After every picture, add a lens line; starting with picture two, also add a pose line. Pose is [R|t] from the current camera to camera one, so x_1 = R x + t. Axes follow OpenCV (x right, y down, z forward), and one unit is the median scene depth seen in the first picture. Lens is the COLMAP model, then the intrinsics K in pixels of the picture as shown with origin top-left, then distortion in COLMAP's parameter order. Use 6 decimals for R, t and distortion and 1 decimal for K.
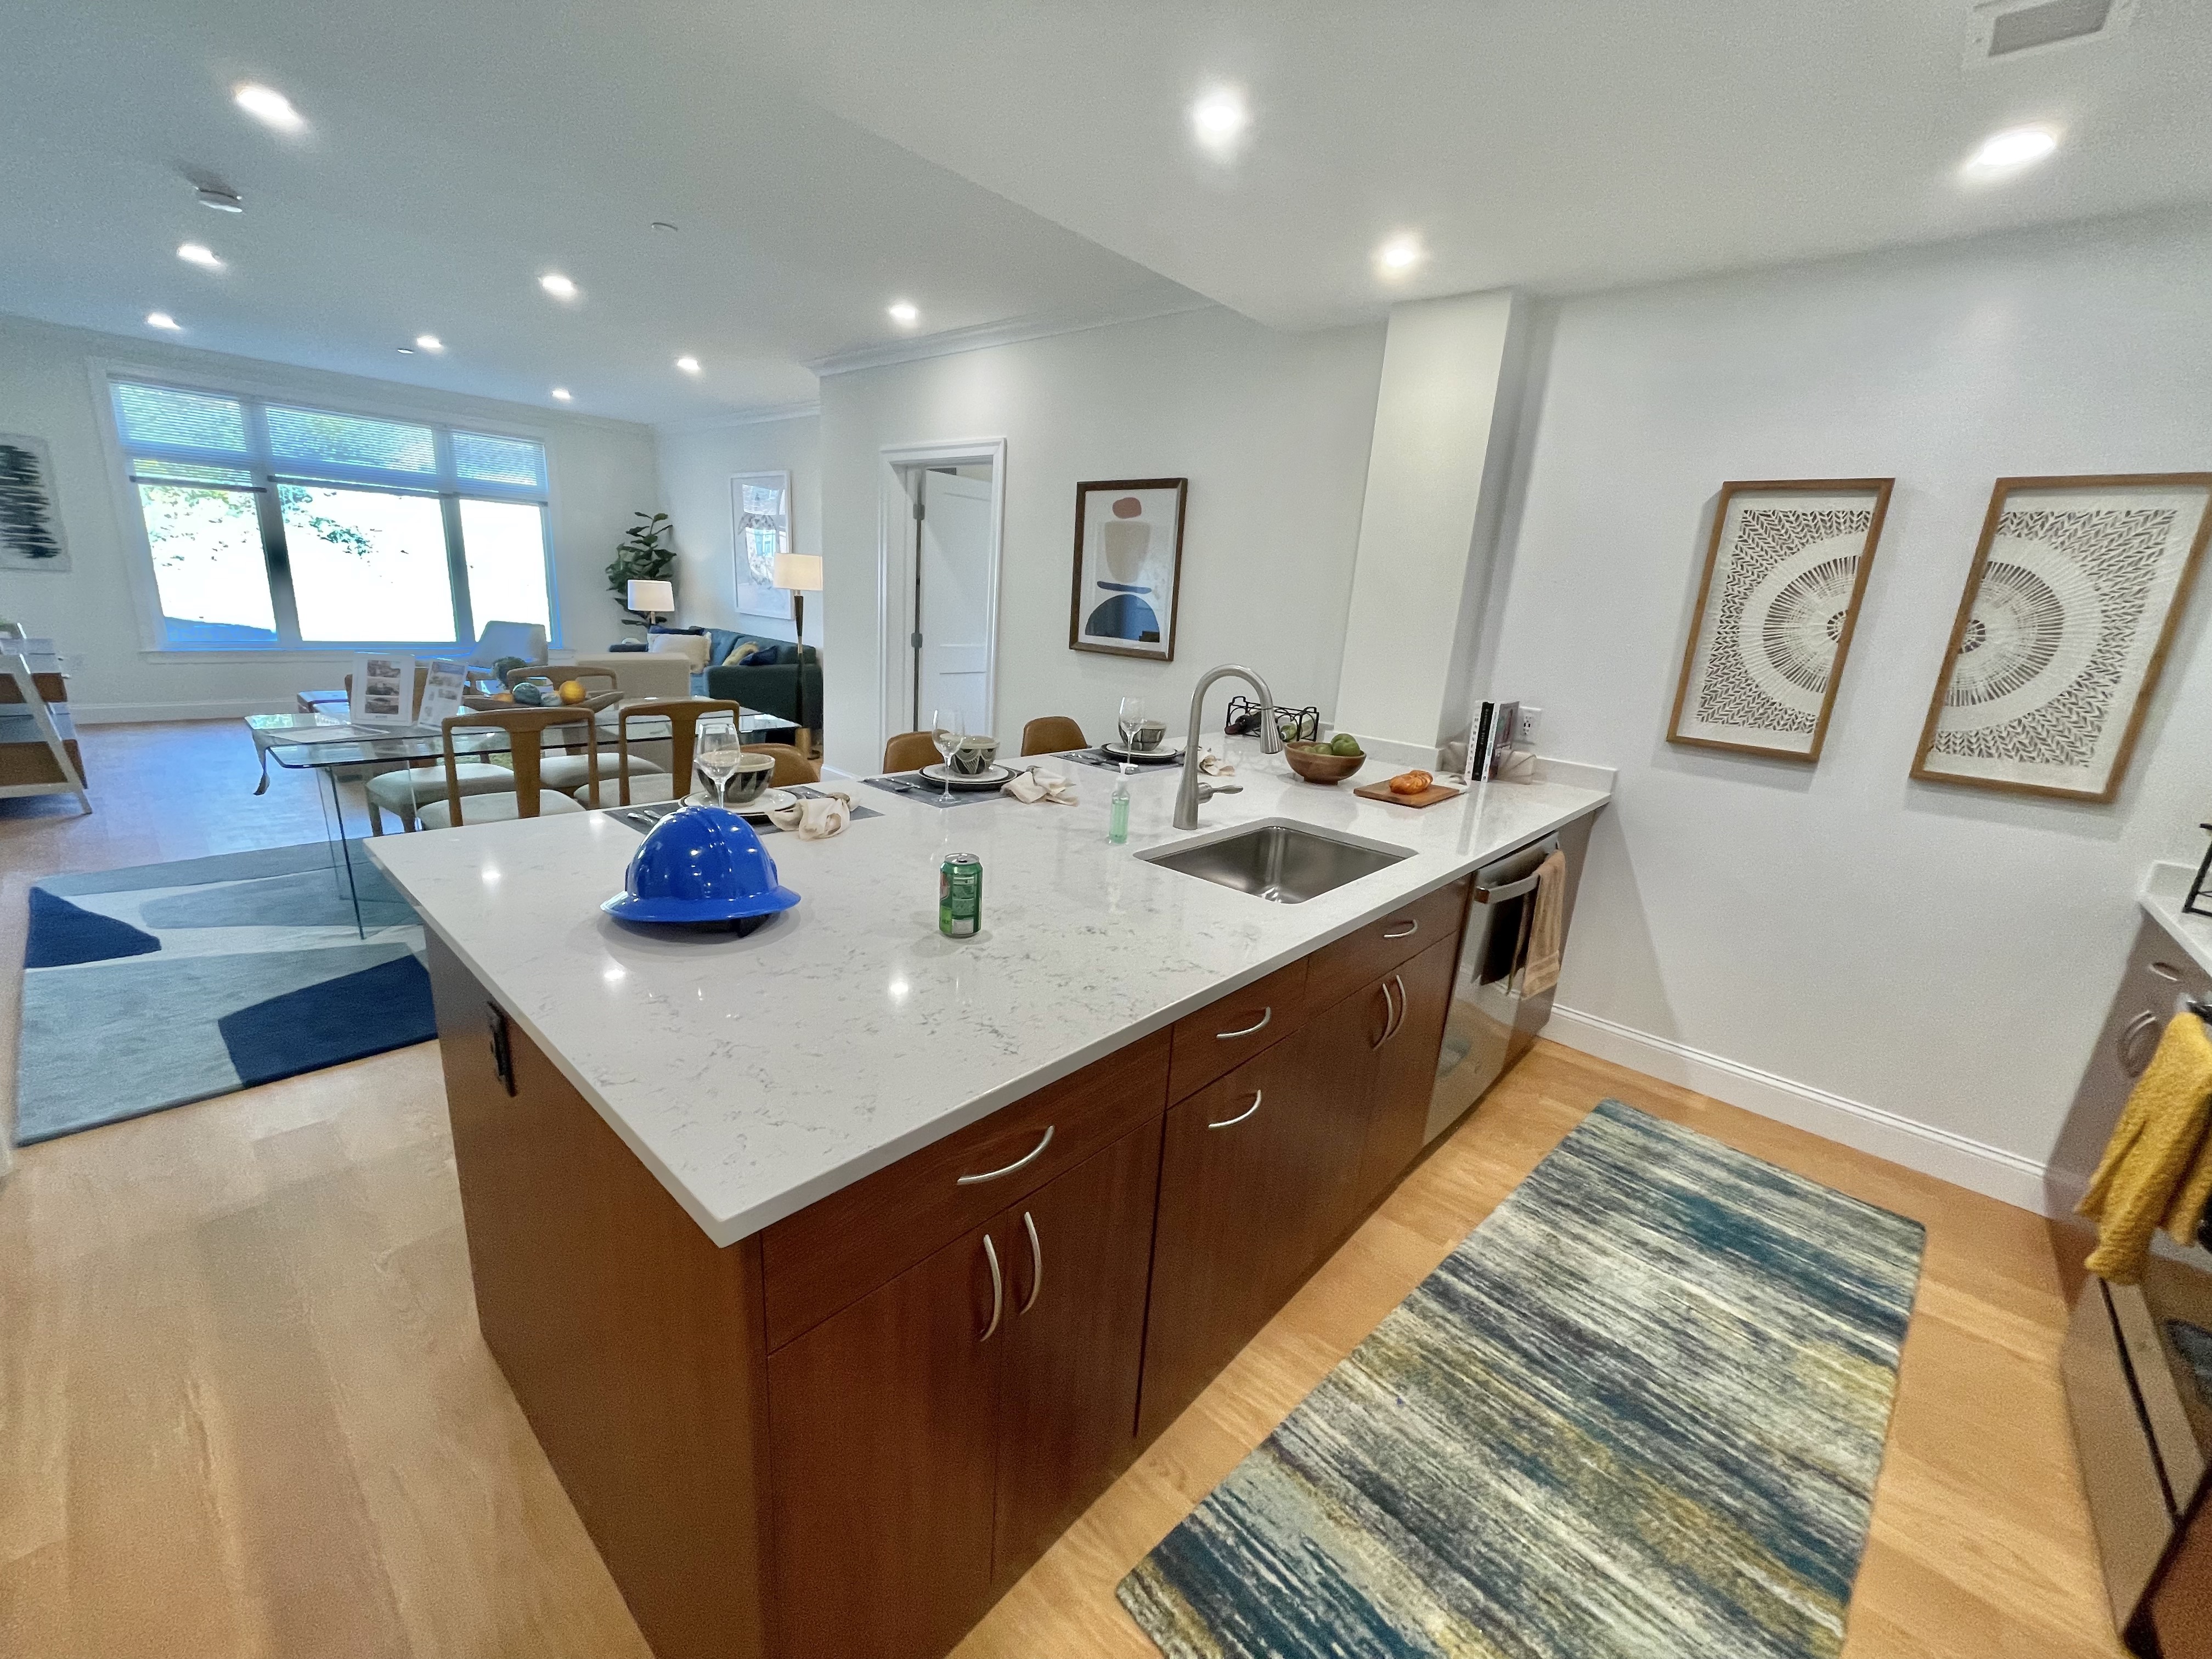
lens RADIAL K [[895.5, 0, 1102.1], [0, 895.5, 829.7], [0, 0, 1]] dist [0.002757, 0.000373]
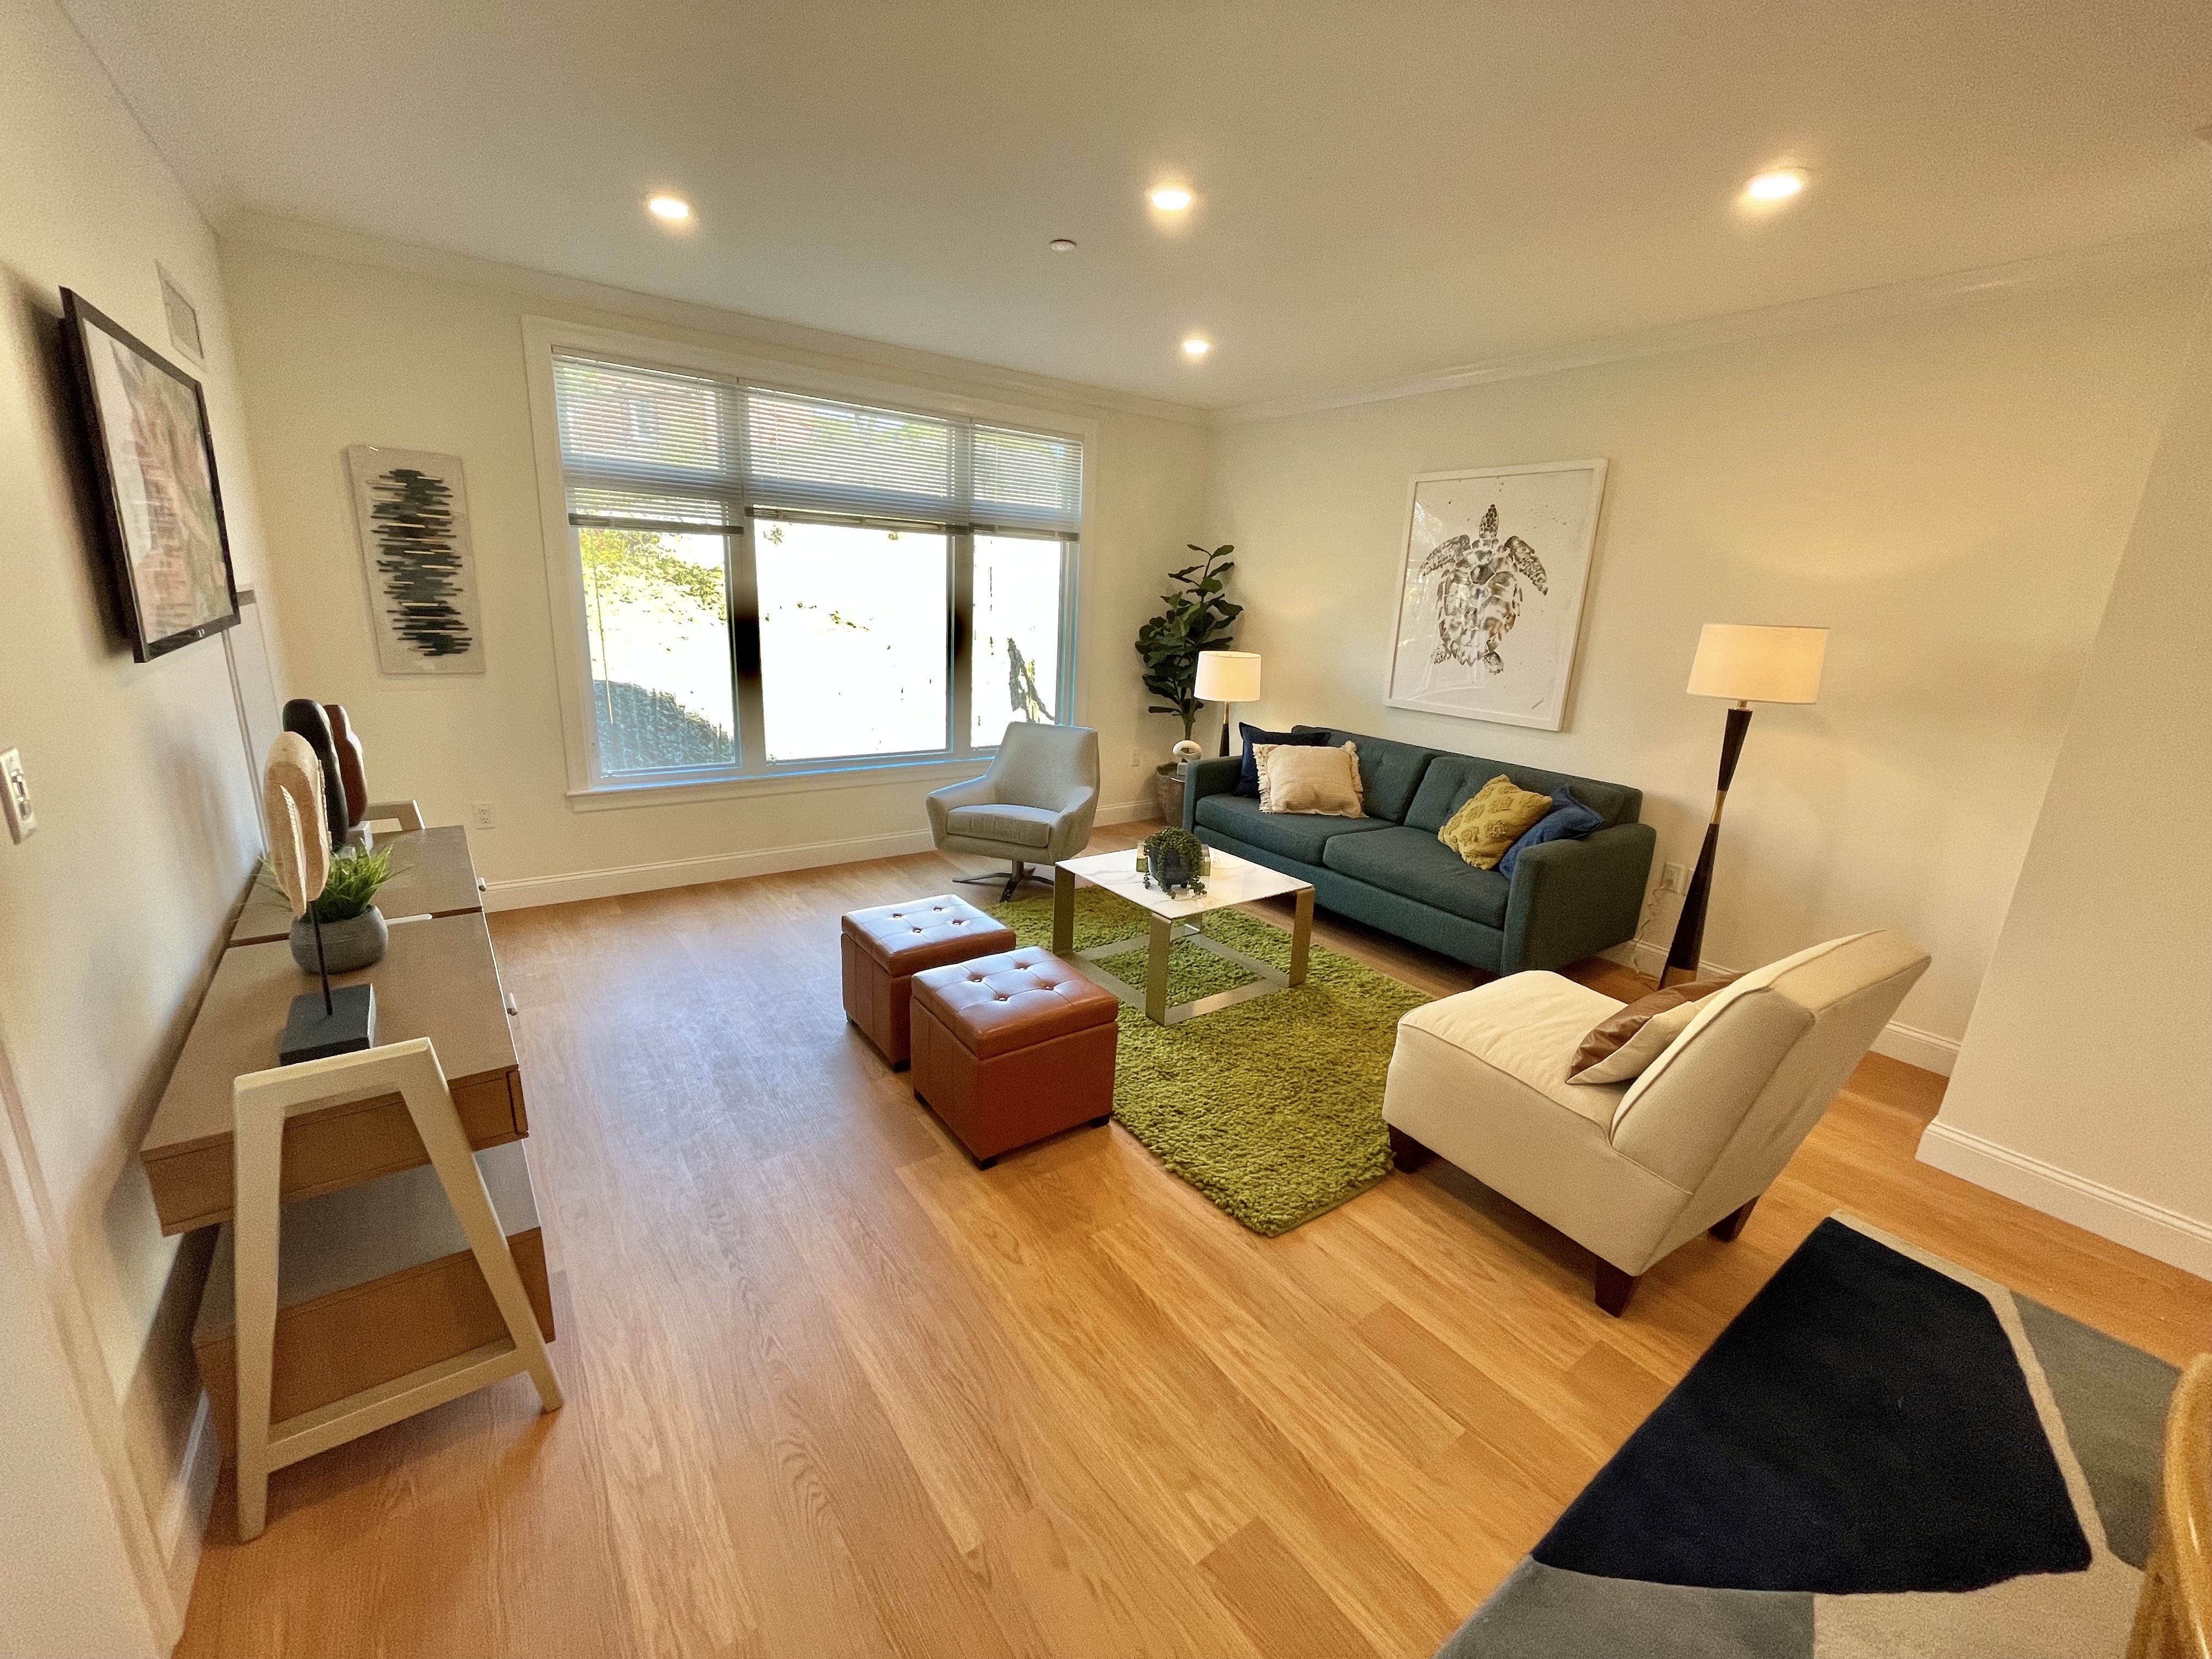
lens RADIAL K [[895.5, 0, 1105.3], [0, 895.5, 825.1], [0, 0, 1]] dist [0.002757, 0.000373]
pose [[0.978973, 0.031700, -0.201512, -0.549327], [-0.035767, 0.999223, -0.016574, -0.171471], [0.200830, 0.023433, 0.979346, 0.444418]]
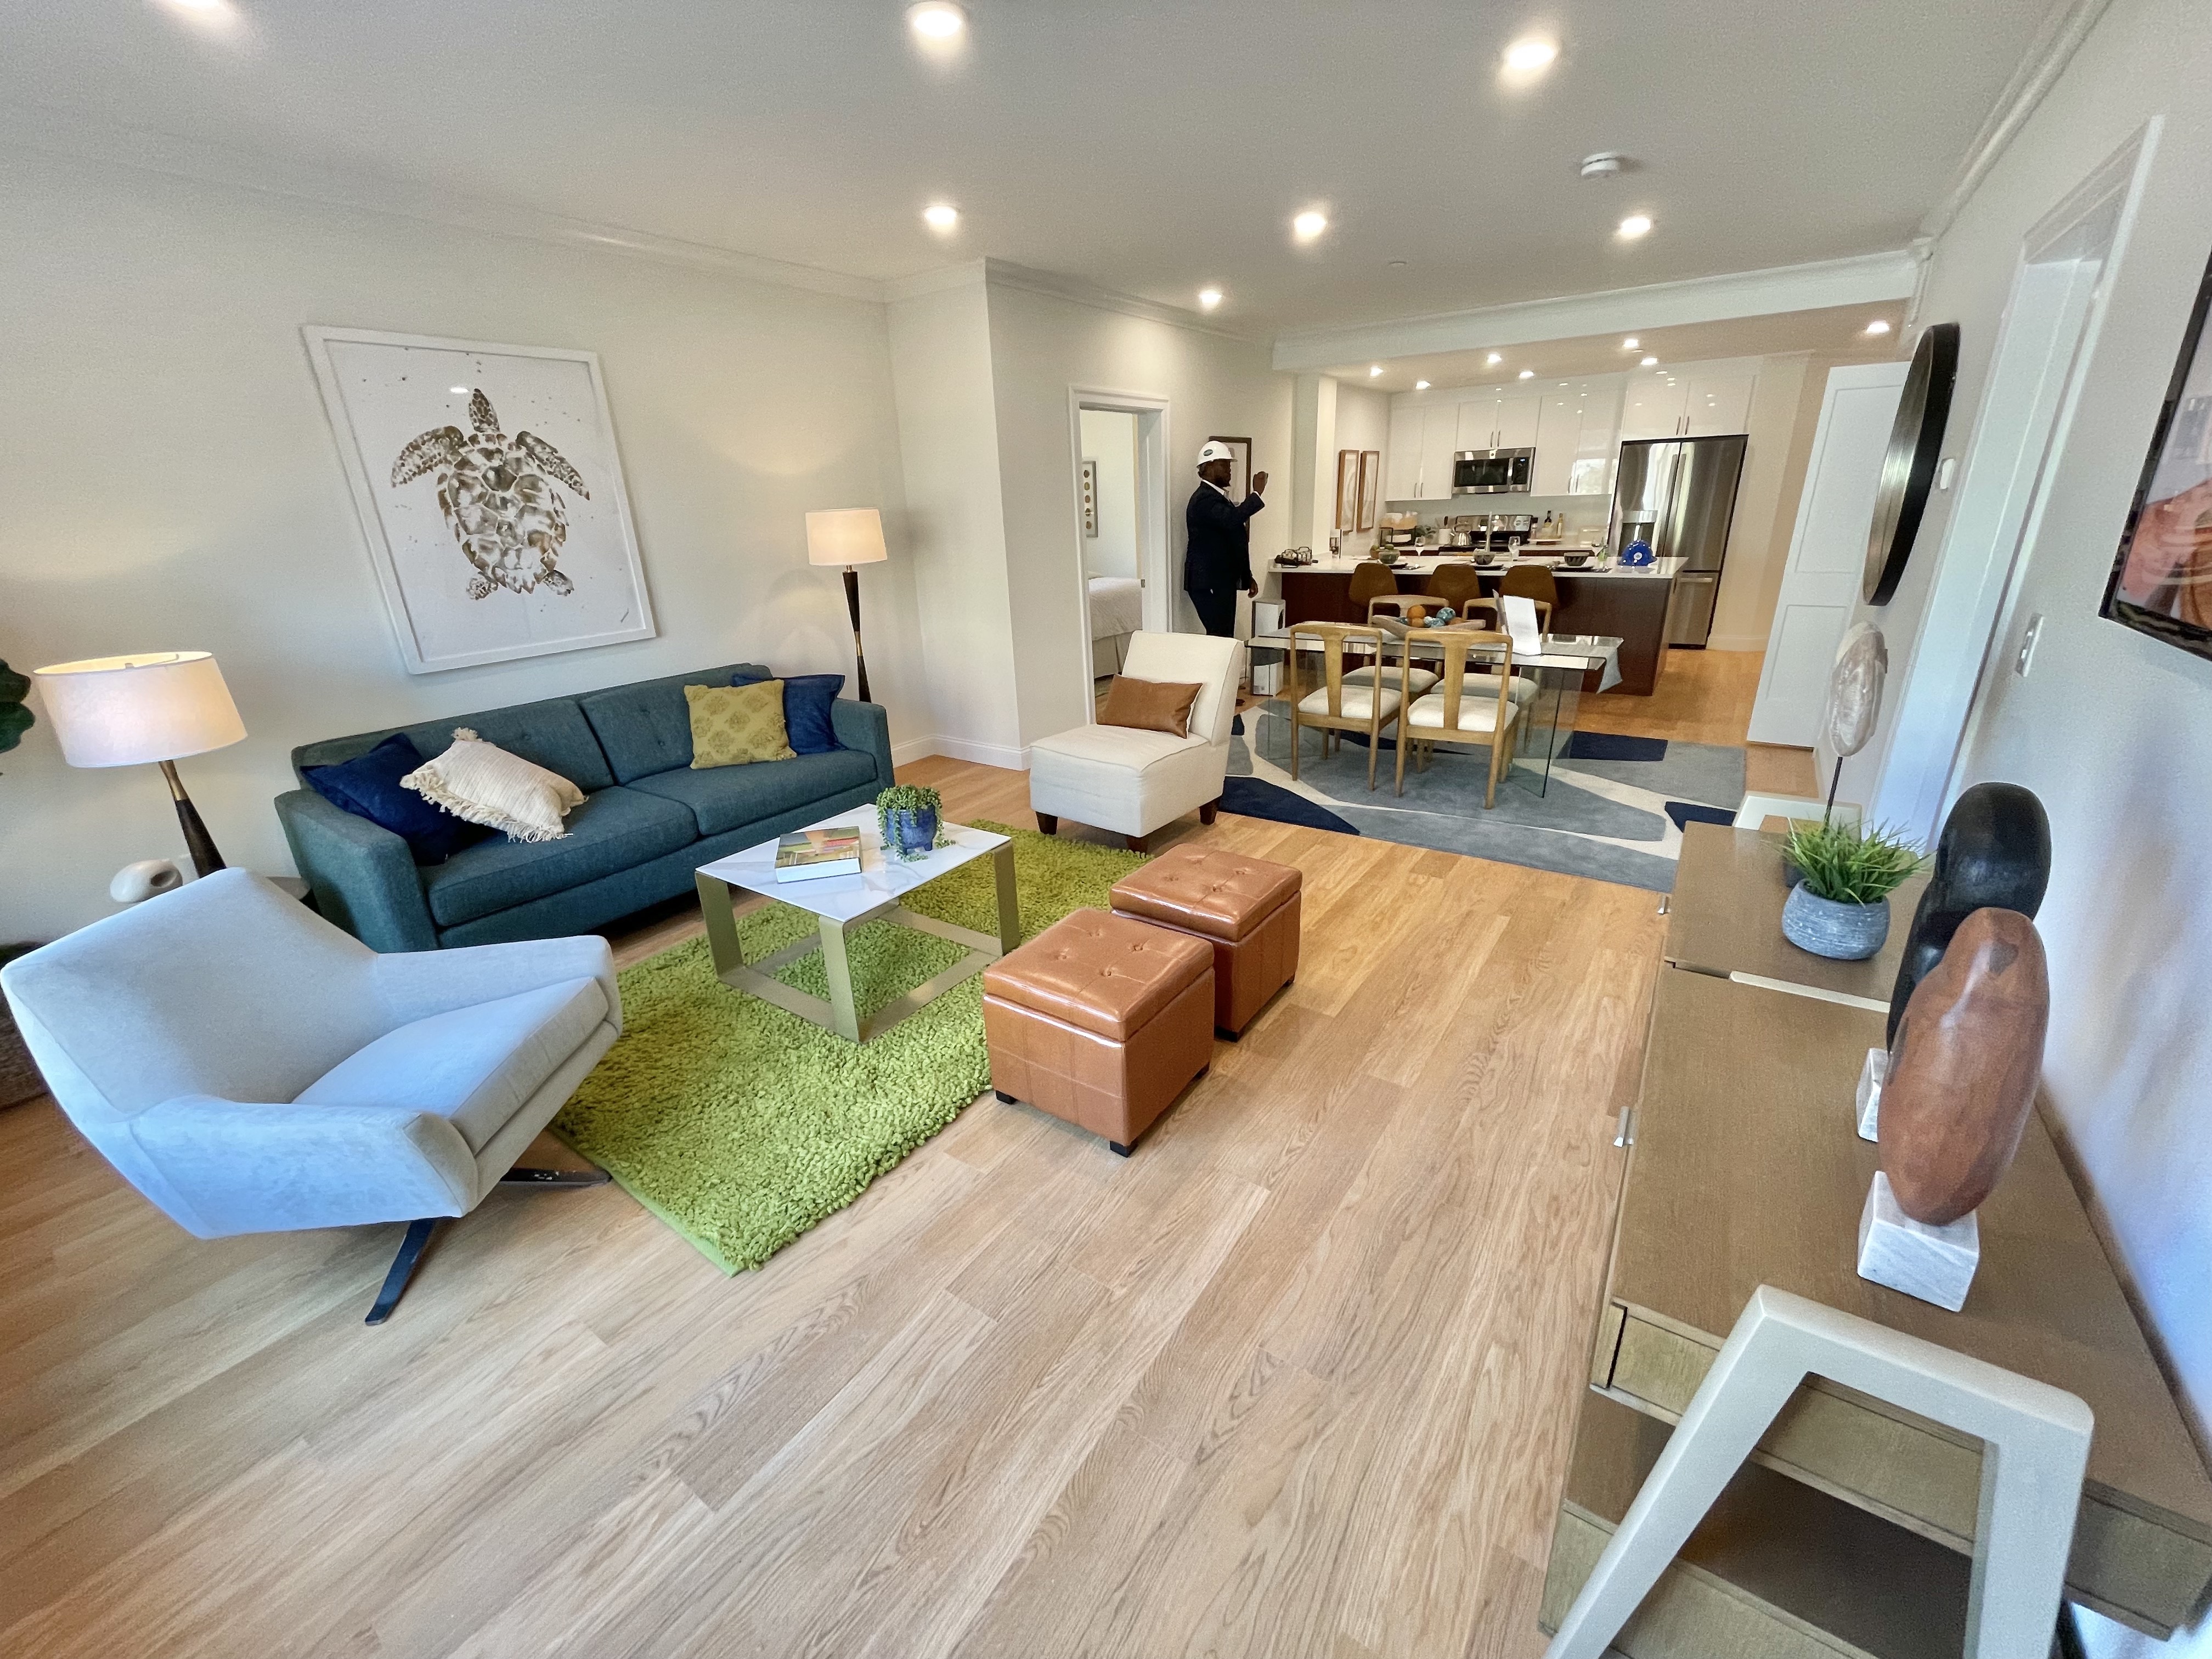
lens RADIAL K [[895.5, 0, 1102.0], [0, 895.5, 824.8], [0, 0, 1]] dist [0.002757, 0.000373]
pose [[-0.131050, -0.403633, 0.905487, -1.010465], [0.287228, 0.858730, 0.424360, -0.315253], [-0.948855, 0.315694, 0.003398, 0.841152]]
